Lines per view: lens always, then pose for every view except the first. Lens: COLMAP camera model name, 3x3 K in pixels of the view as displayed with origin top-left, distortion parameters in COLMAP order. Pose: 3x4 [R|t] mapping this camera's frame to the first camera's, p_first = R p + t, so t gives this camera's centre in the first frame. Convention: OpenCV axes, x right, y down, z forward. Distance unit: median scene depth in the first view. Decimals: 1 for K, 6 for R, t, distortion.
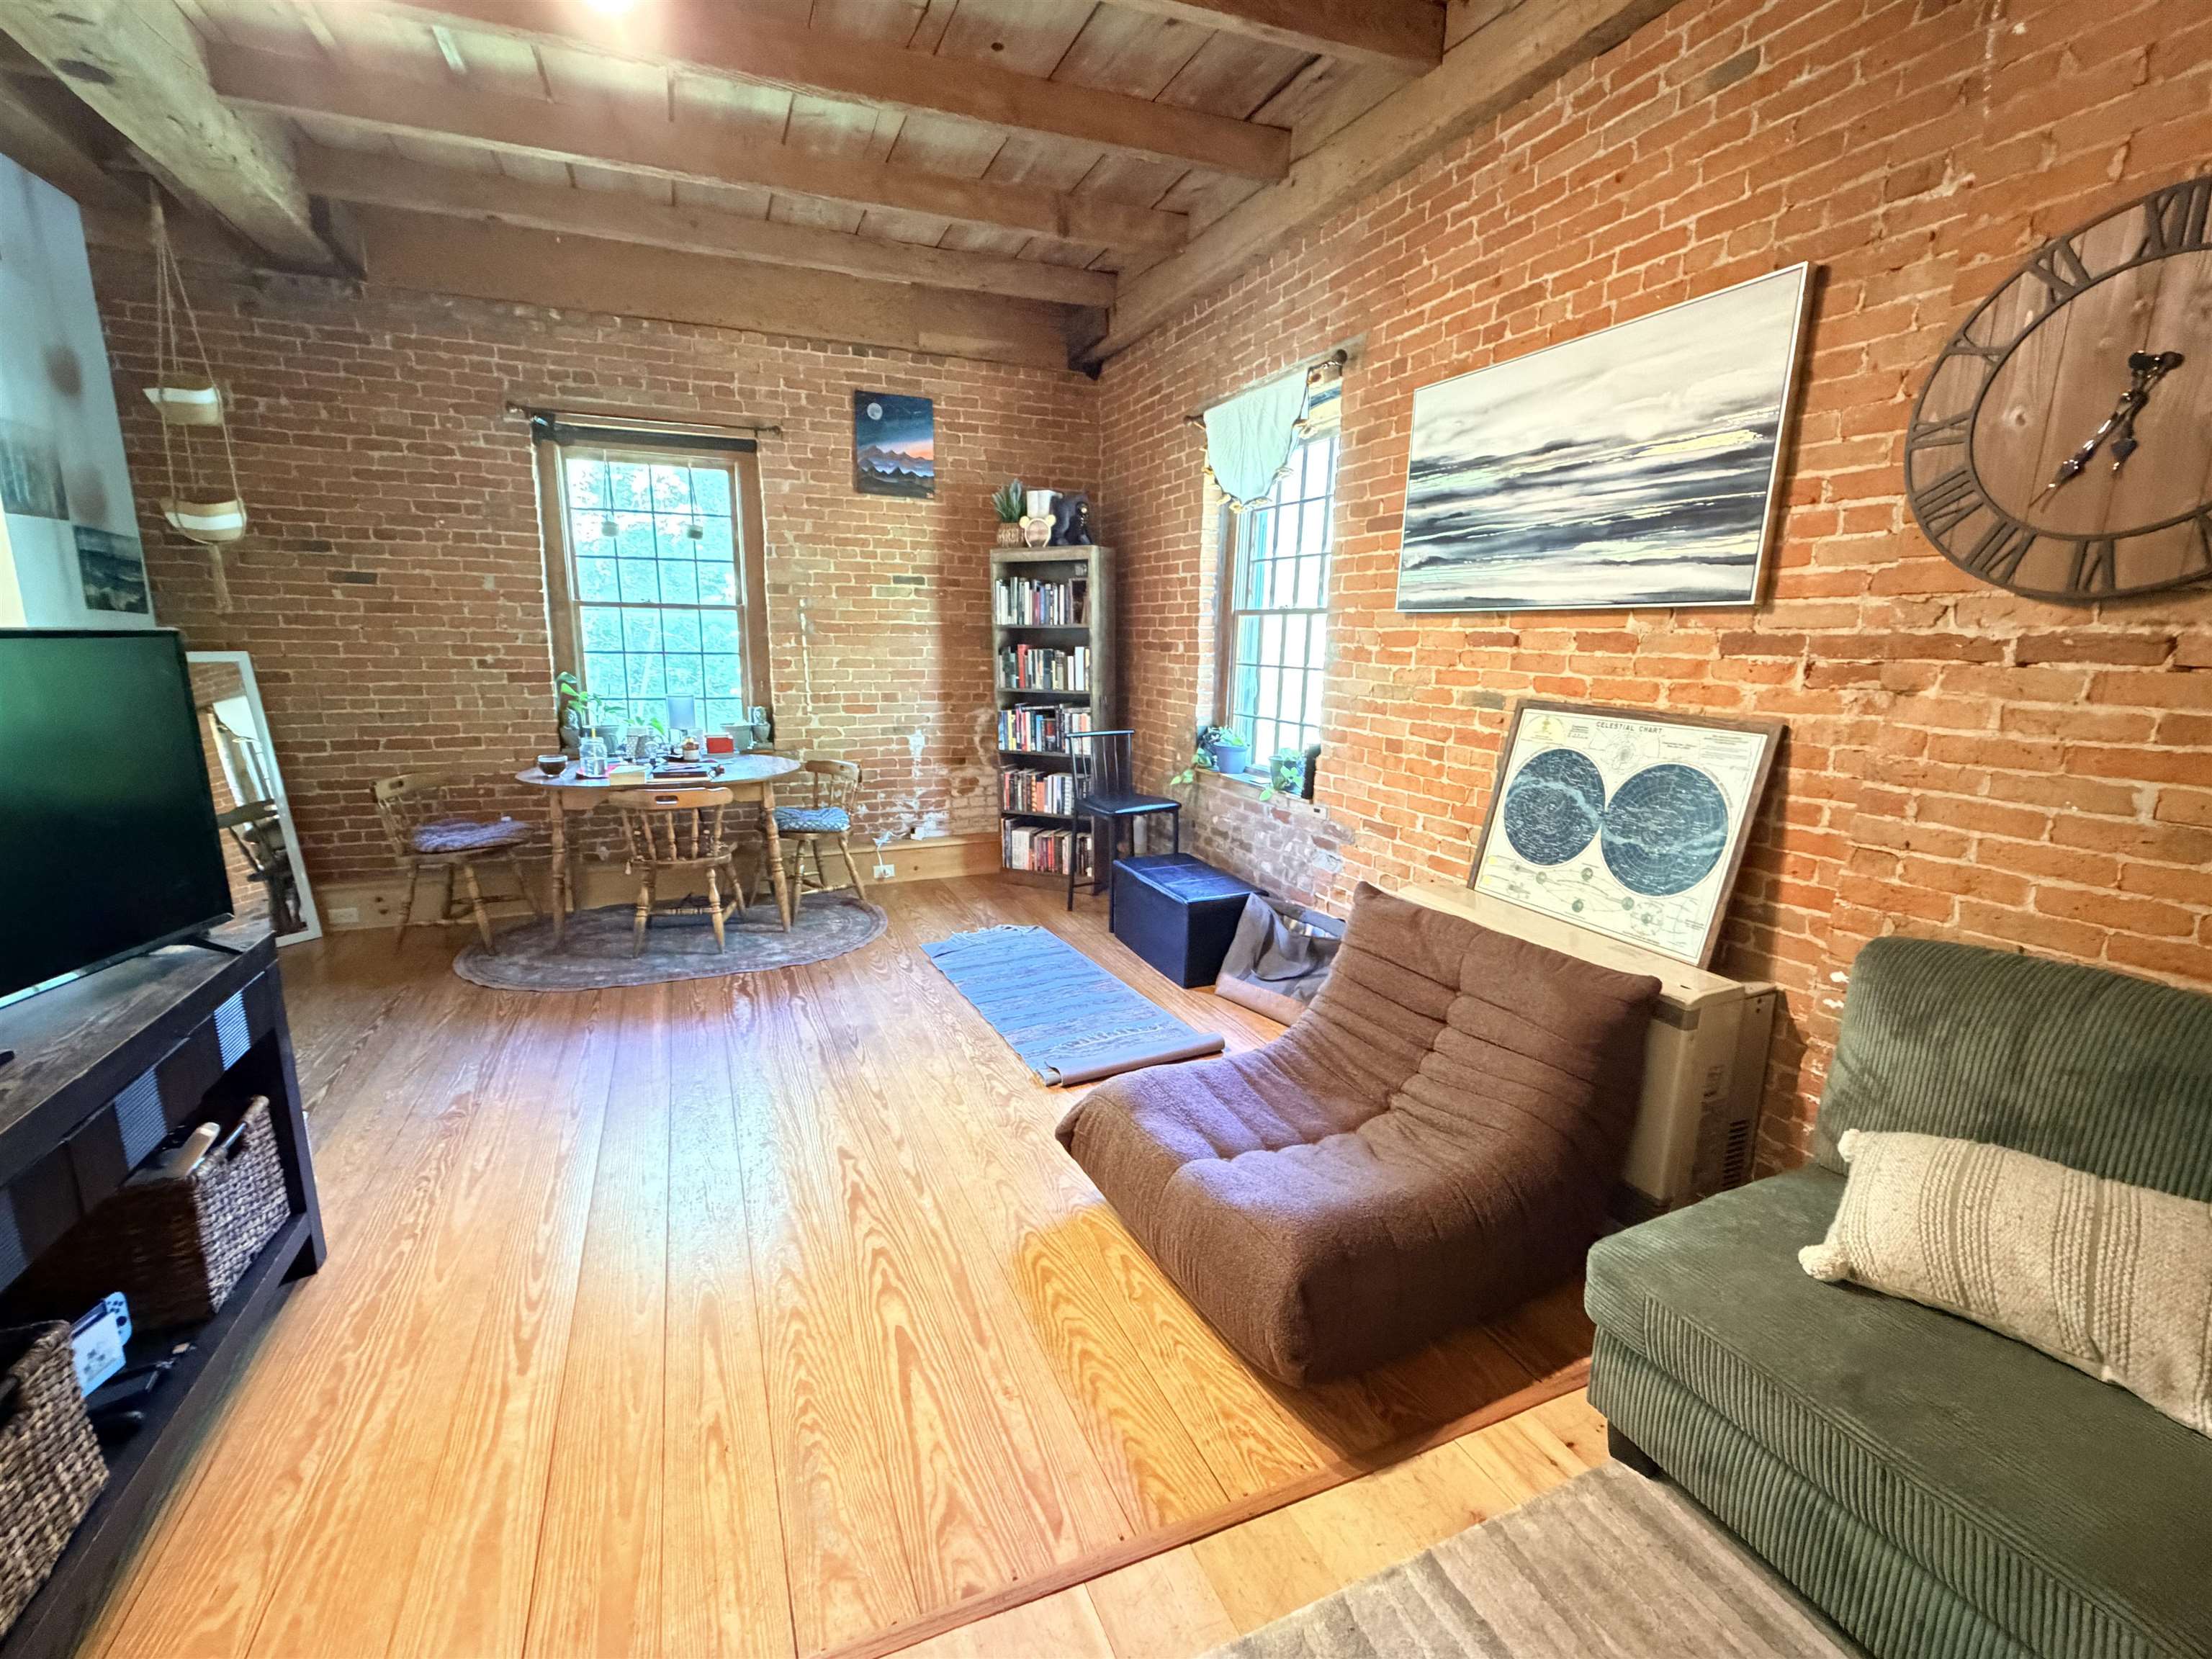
lens RADIAL K [[979.5, 0, 1106.0], [0, 979.5, 829.5], [0, 0, 1]] dist [0.000381, 0.000350]
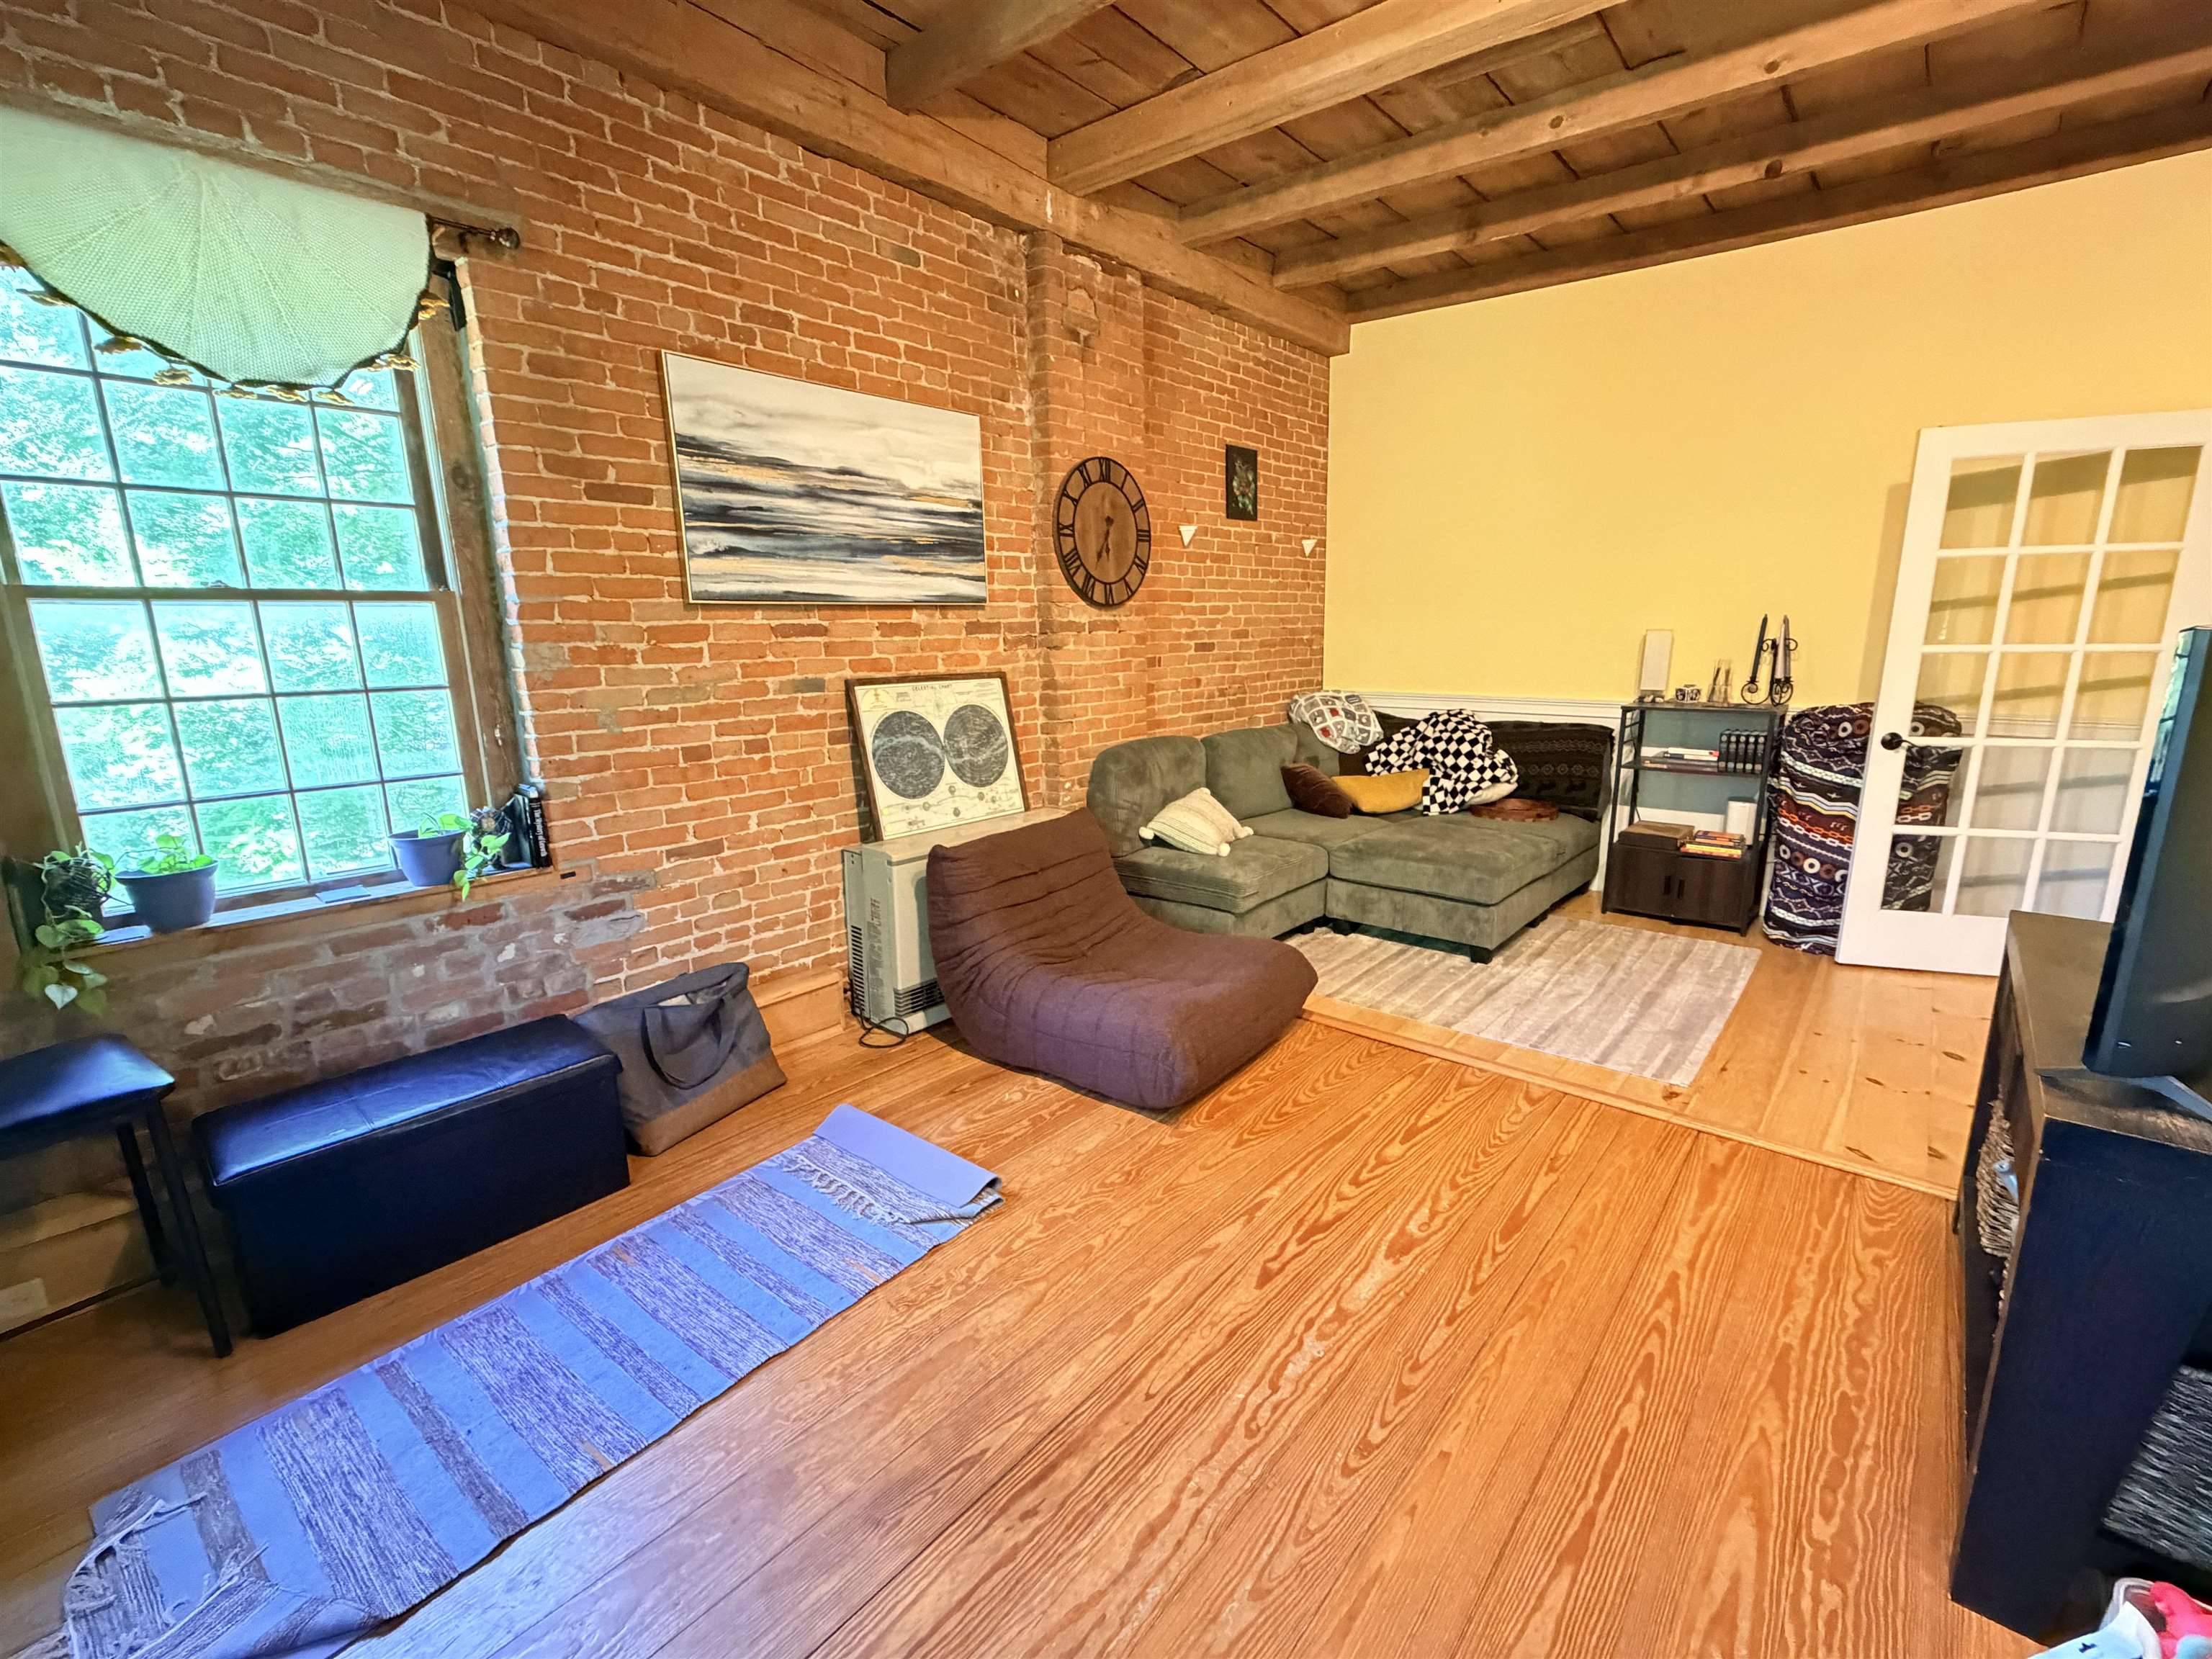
lens RADIAL K [[979.5, 0, 1106.0], [0, 979.5, 829.5], [0, 0, 1]] dist [0.000381, 0.000350]
pose [[-0.454841, -0.191497, 0.869741, -0.837358], [0.182389, 0.935878, 0.301441, -0.279787], [-0.871696, 0.295739, -0.390748, 1.318736]]
